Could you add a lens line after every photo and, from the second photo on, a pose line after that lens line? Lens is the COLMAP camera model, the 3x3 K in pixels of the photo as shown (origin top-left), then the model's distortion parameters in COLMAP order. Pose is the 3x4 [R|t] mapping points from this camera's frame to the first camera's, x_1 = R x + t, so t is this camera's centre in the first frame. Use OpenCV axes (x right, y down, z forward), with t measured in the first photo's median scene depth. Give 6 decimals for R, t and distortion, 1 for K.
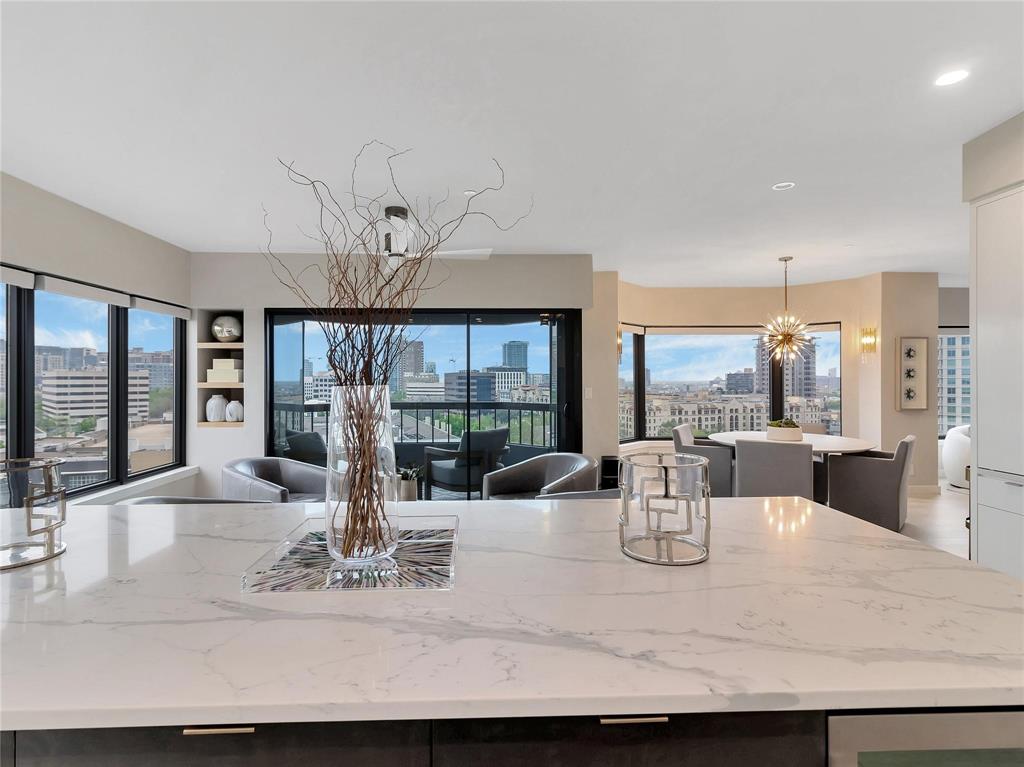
lens RADIAL K [[532.6, 0, 506.5], [0, 532.6, 378.5], [0, 0, 1]] dist [-0.003426, -0.000364]
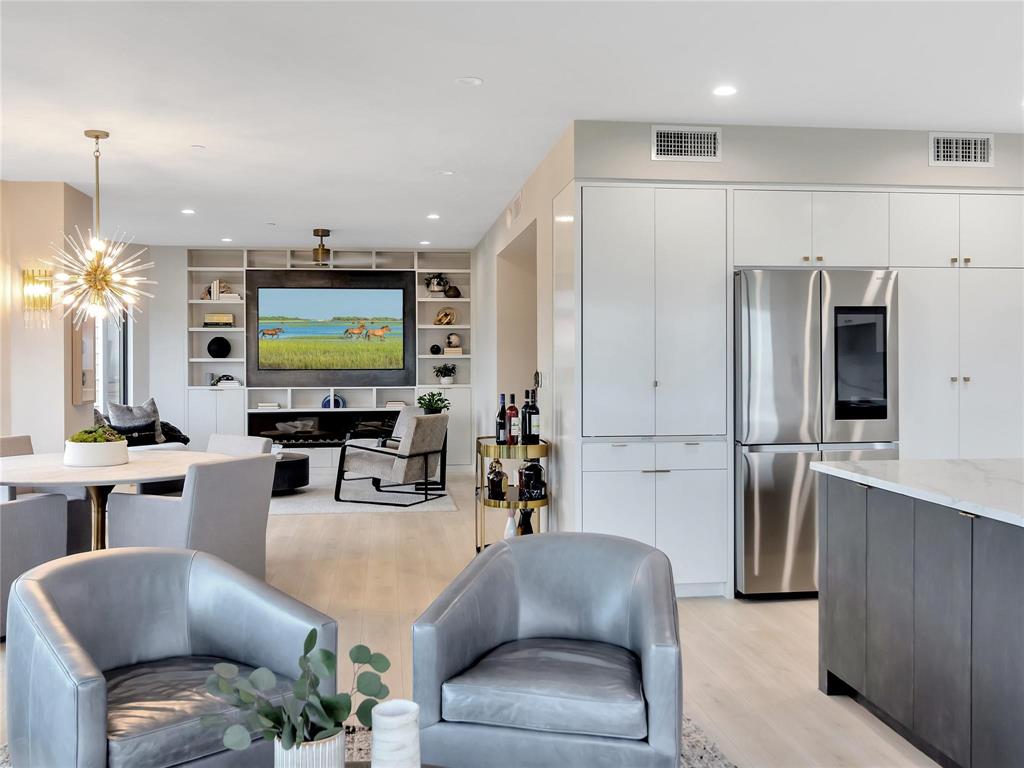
lens RADIAL K [[912.7, 0, 502.6], [0, 912.7, 368.2], [0, 0, 1]] dist [-0.007809, -0.013758]
pose [[-0.087648, -0.007063, 0.996127, -0.394123], [0.001774, 0.999972, 0.007246, 0.009658], [-0.996150, 0.002402, -0.087633, 0.584298]]
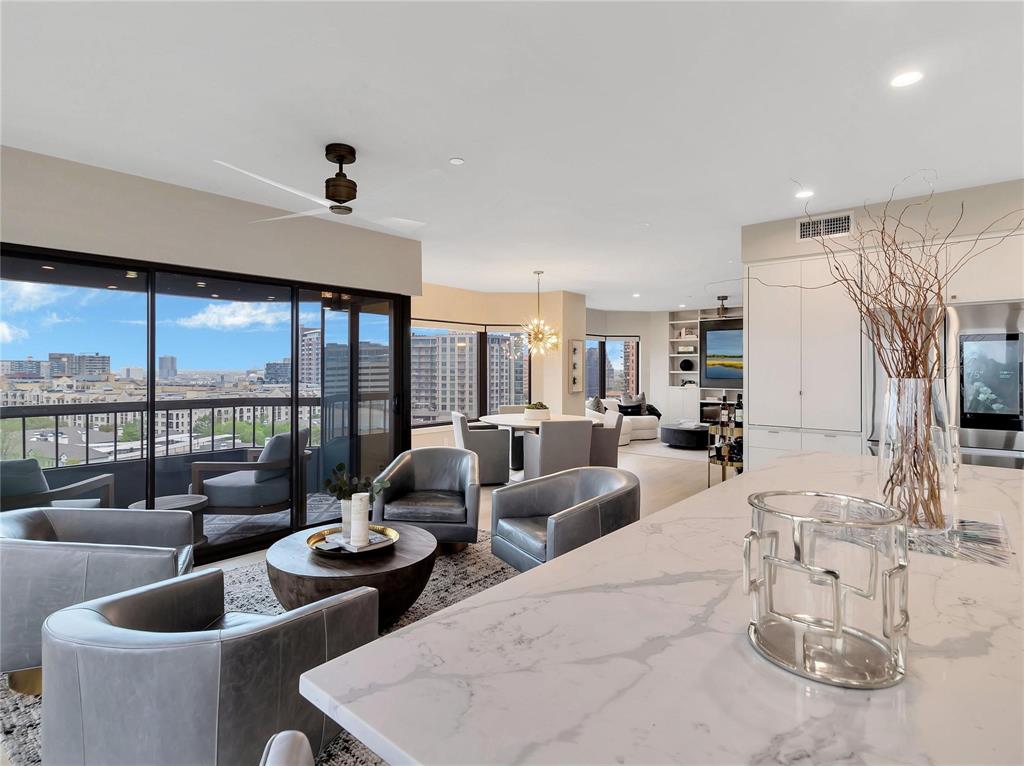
lens RADIAL K [[532.6, 0, 506.5], [0, 532.6, 378.0], [0, 0, 1]] dist [-0.003426, -0.000364]
pose [[0.682838, -0.007436, 0.730532, -0.375223], [-0.005825, 0.999861, 0.015622, 0.001374], [-0.730547, -0.014923, 0.682699, 0.183066]]
